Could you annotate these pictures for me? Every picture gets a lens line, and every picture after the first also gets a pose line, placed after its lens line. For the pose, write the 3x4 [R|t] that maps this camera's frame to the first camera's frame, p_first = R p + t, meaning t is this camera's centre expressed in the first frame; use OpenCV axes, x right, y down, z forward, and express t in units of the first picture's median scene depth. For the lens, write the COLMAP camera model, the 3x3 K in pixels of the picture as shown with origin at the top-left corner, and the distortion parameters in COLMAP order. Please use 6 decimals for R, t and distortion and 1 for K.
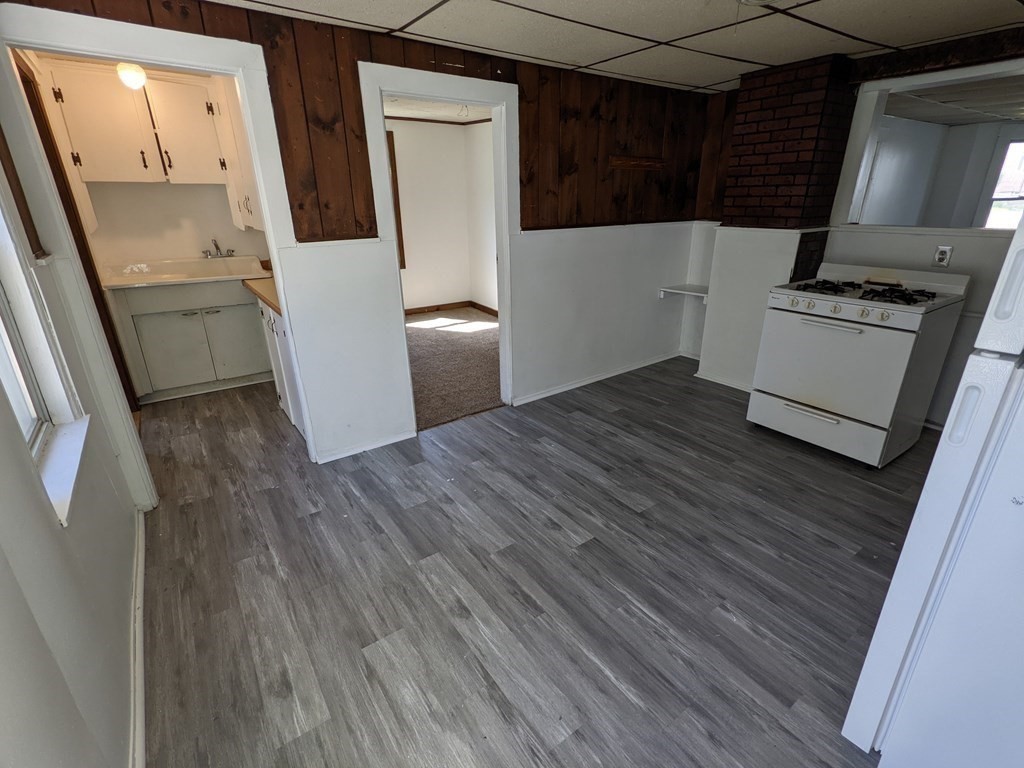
lens RADIAL K [[487.6, 0, 517.2], [0, 487.6, 382.8], [0, 0, 1]] dist [0.003010, 0.003150]
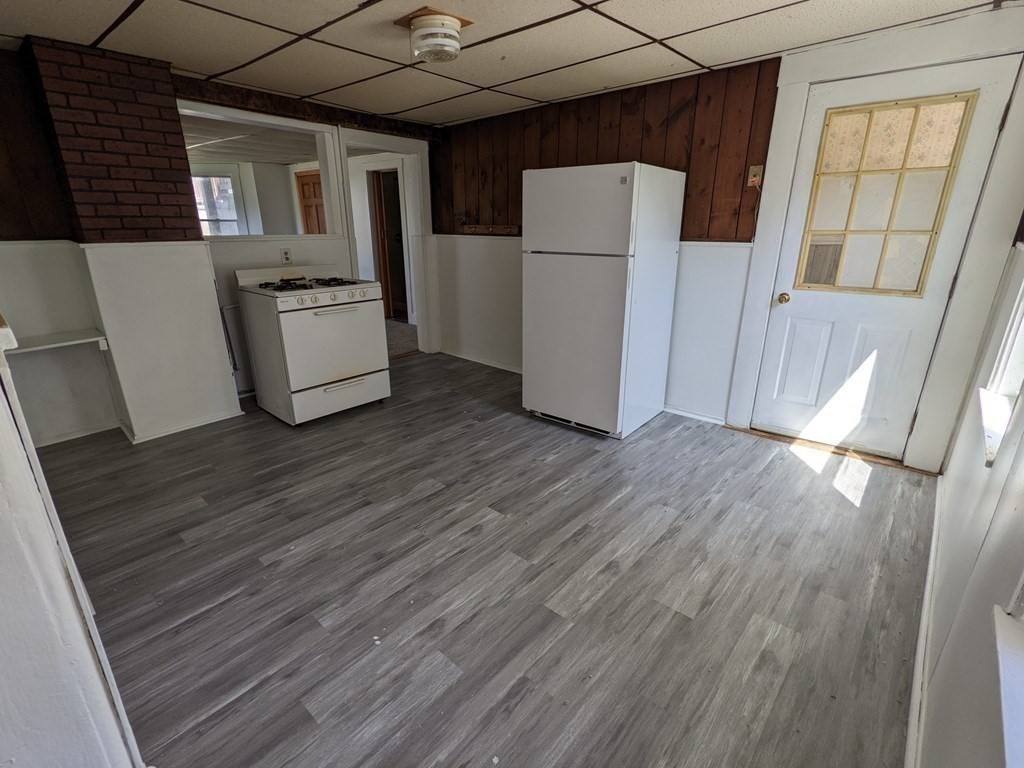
lens RADIAL K [[487.6, 0, 513.8], [0, 487.6, 385.6], [0, 0, 1]] dist [0.003010, 0.003150]
pose [[-0.214892, -0.302619, 0.928570, -0.821542], [0.349908, 0.863808, 0.362490, -0.306909], [-0.911803, 0.402811, -0.079737, 0.961853]]
